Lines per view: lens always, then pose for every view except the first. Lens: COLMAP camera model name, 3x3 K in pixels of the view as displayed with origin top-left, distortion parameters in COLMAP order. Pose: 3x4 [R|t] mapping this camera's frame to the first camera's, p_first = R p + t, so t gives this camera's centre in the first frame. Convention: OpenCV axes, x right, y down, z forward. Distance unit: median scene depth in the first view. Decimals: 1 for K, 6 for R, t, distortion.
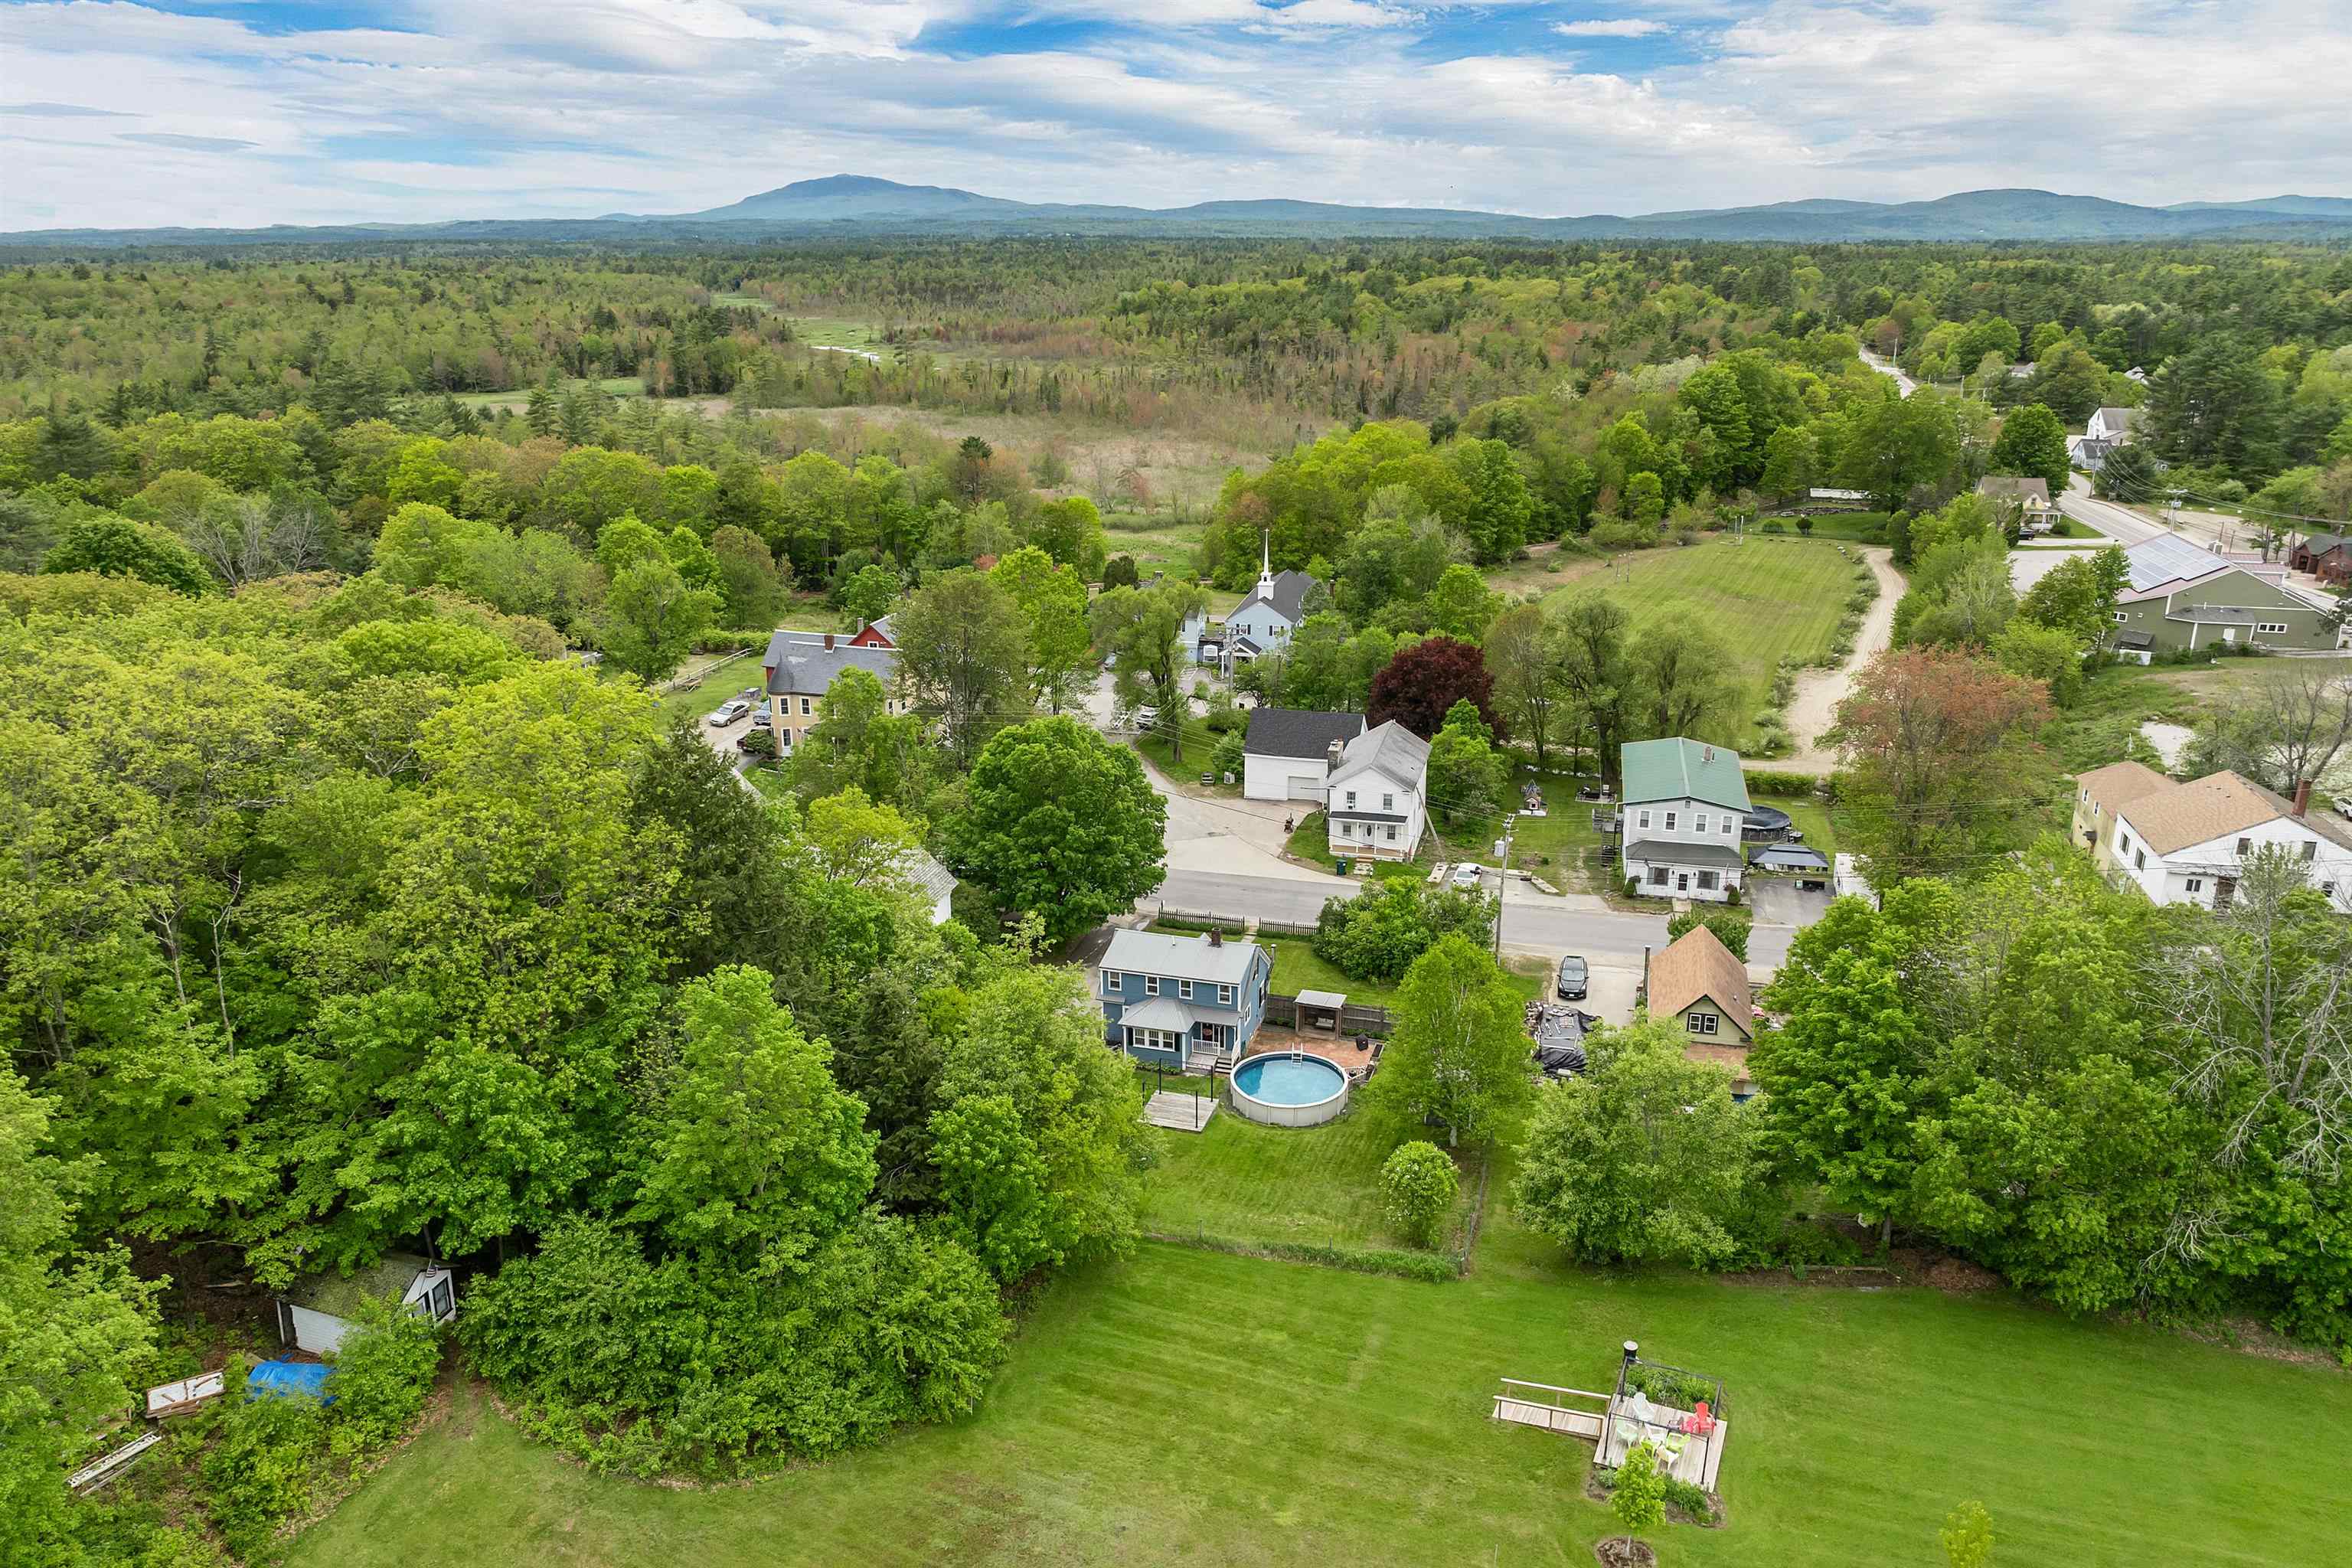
lens RADIAL K [[1683.5, 0, 1177.3], [0, 1683.5, 864.1], [0, 0, 1]] dist [-0.050868, 0.021282]
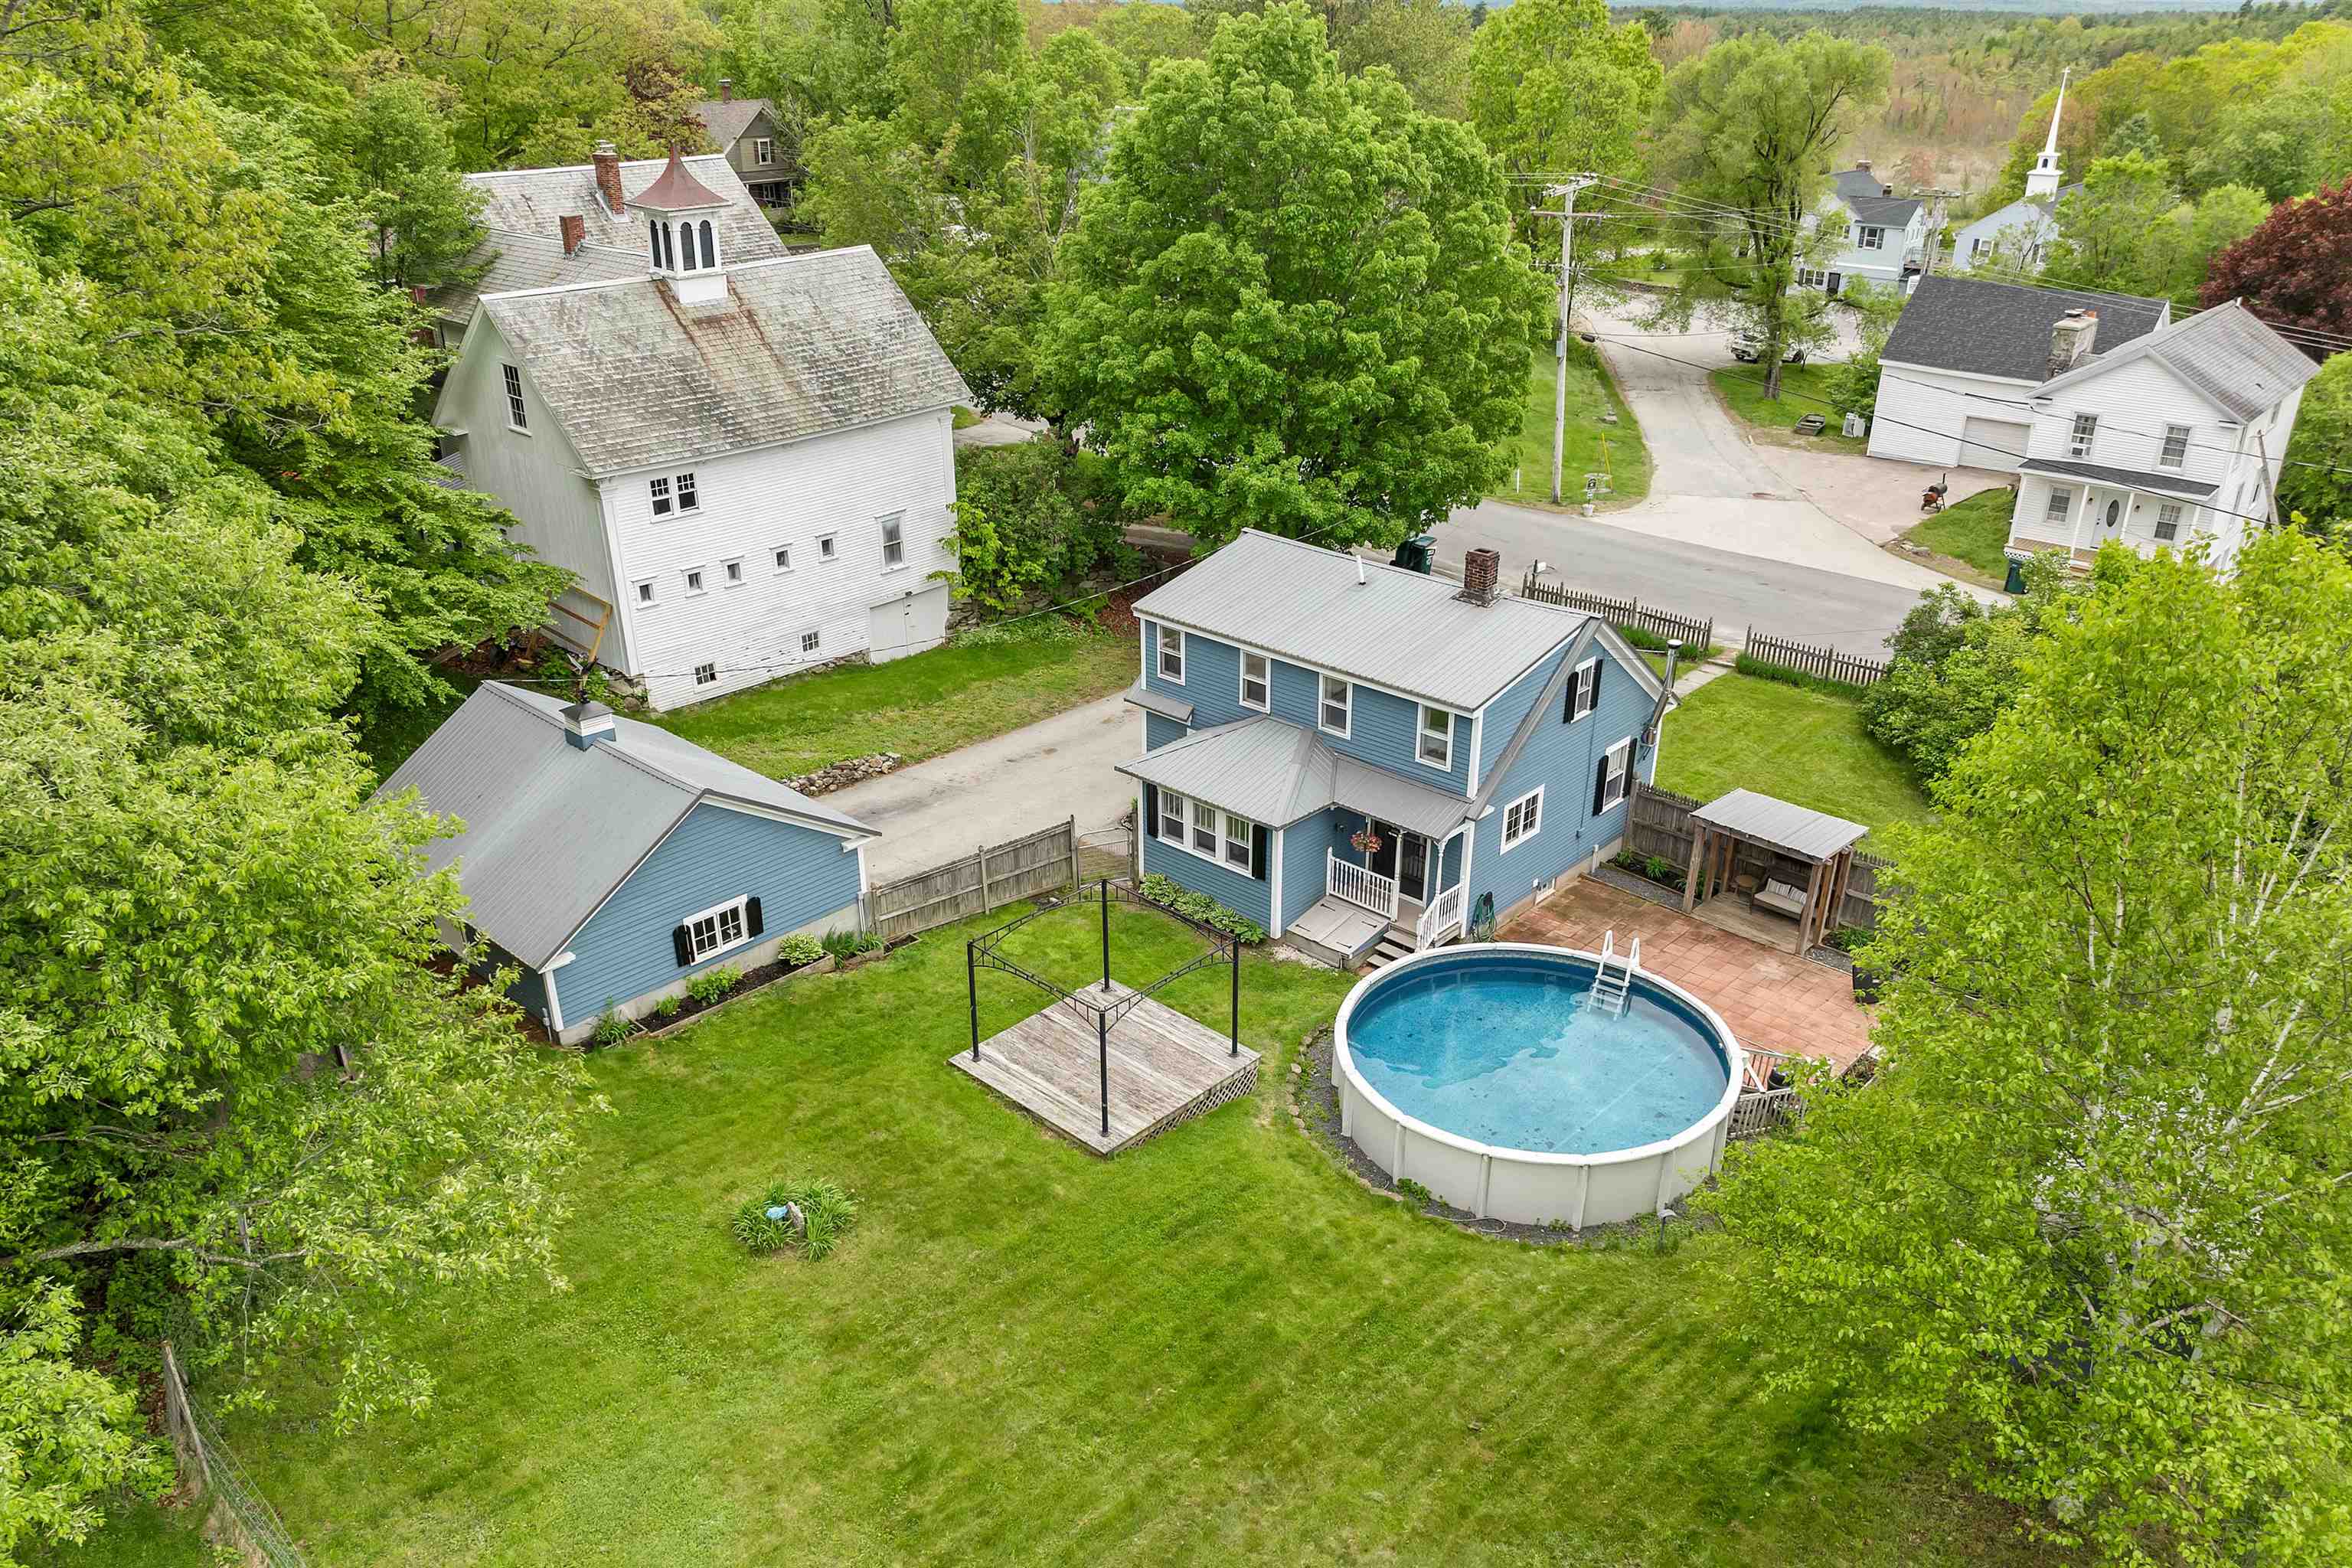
lens RADIAL K [[1683.5, 0, 1177.3], [0, 1683.5, 864.1], [0, 0, 1]] dist [-0.050868, 0.021282]
pose [[0.894910, 0.200852, -0.398491, 0.106491], [-0.157315, 0.977650, 0.139475, 0.058083], [0.417598, -0.062129, 0.906505, 0.622709]]
